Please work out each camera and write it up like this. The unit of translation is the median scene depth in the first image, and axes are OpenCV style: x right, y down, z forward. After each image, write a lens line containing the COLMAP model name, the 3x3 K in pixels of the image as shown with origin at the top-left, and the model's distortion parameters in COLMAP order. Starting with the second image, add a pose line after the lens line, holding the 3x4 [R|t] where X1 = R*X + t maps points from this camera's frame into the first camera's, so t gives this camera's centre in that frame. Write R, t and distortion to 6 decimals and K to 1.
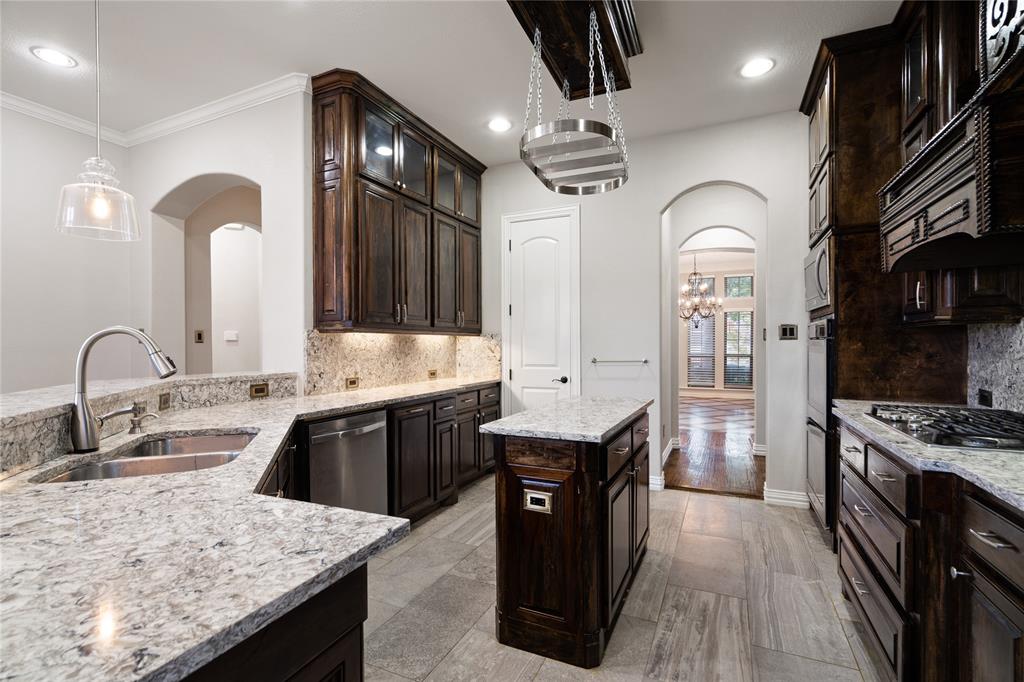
lens RADIAL K [[473.9, 0, 507.2], [0, 473.9, 346.1], [0, 0, 1]] dist [-0.000294, 0.002814]
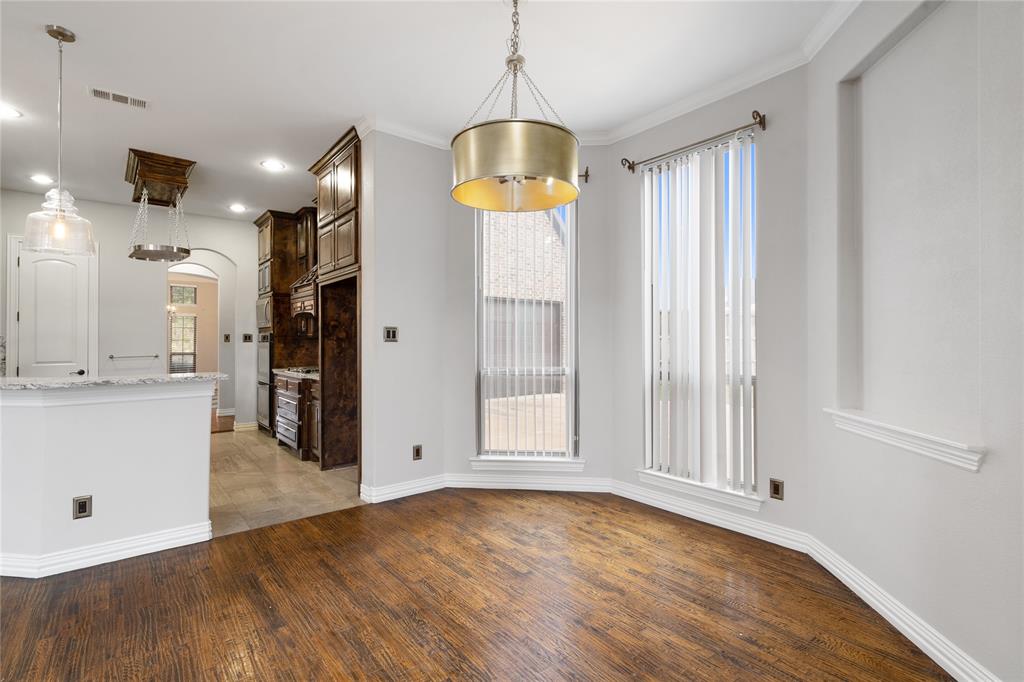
lens RADIAL K [[473.9, 0, 509.4], [0, 473.9, 338.6], [0, 0, 1]] dist [-0.000294, 0.002814]
pose [[0.446900, 0.005776, 0.894565, -0.765533], [0.007130, 0.999924, -0.010019, -0.001714], [-0.894555, 0.010856, 0.446825, -0.942756]]
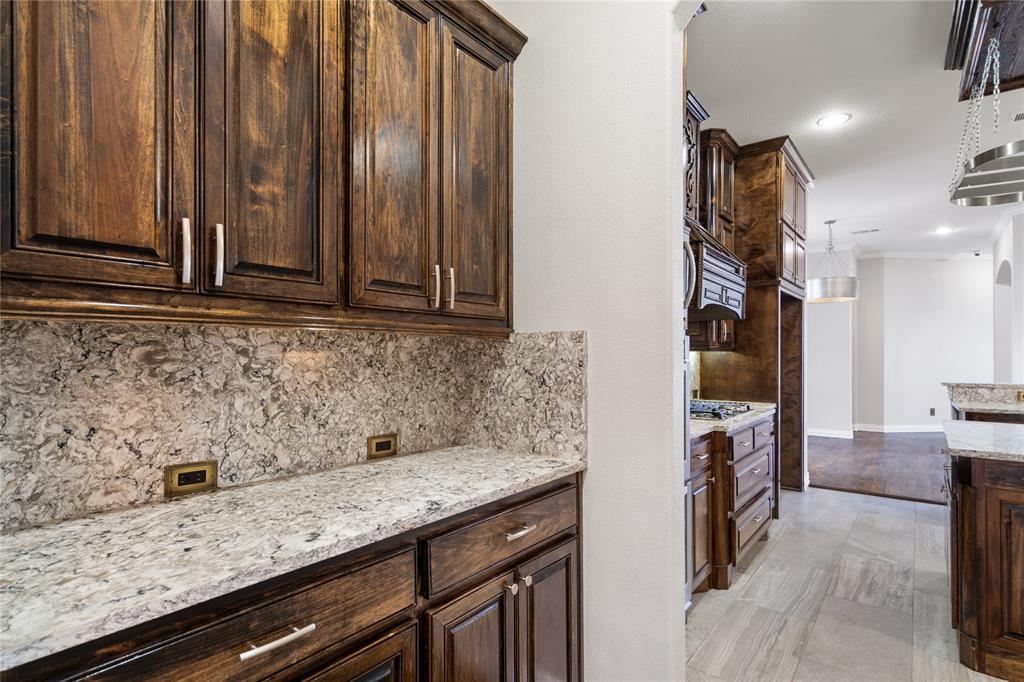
lens RADIAL K [[506.1, 0, 498.7], [0, 506.1, 355.7], [0, 0, 1]] dist [-0.001363, -0.000973]
pose [[-0.967509, 0.005579, 0.252774, 0.739039], [0.006528, 0.999974, 0.002915, -0.029442], [-0.252751, 0.004470, -0.967521, 1.829778]]
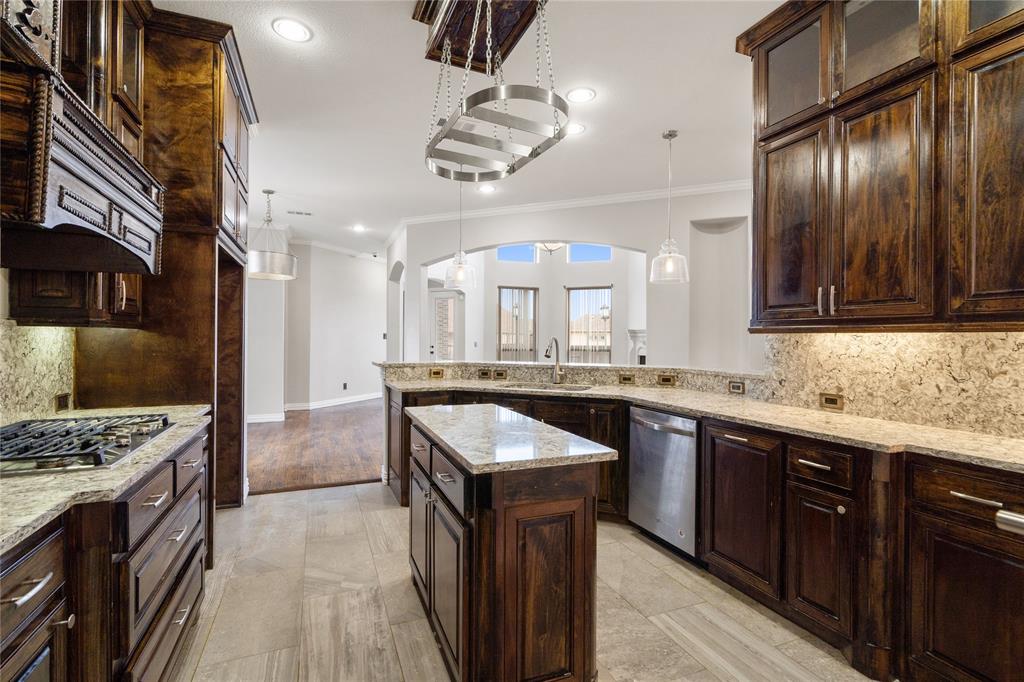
lens RADIAL K [[473.9, 0, 513.5], [0, 473.9, 337.2], [0, 0, 1]] dist [-0.000294, 0.002814]
pose [[-0.674758, -0.001048, -0.738038, 0.634156], [-0.005375, 0.999979, 0.003494, -0.024089], [0.738019, 0.006325, -0.674750, 1.340982]]
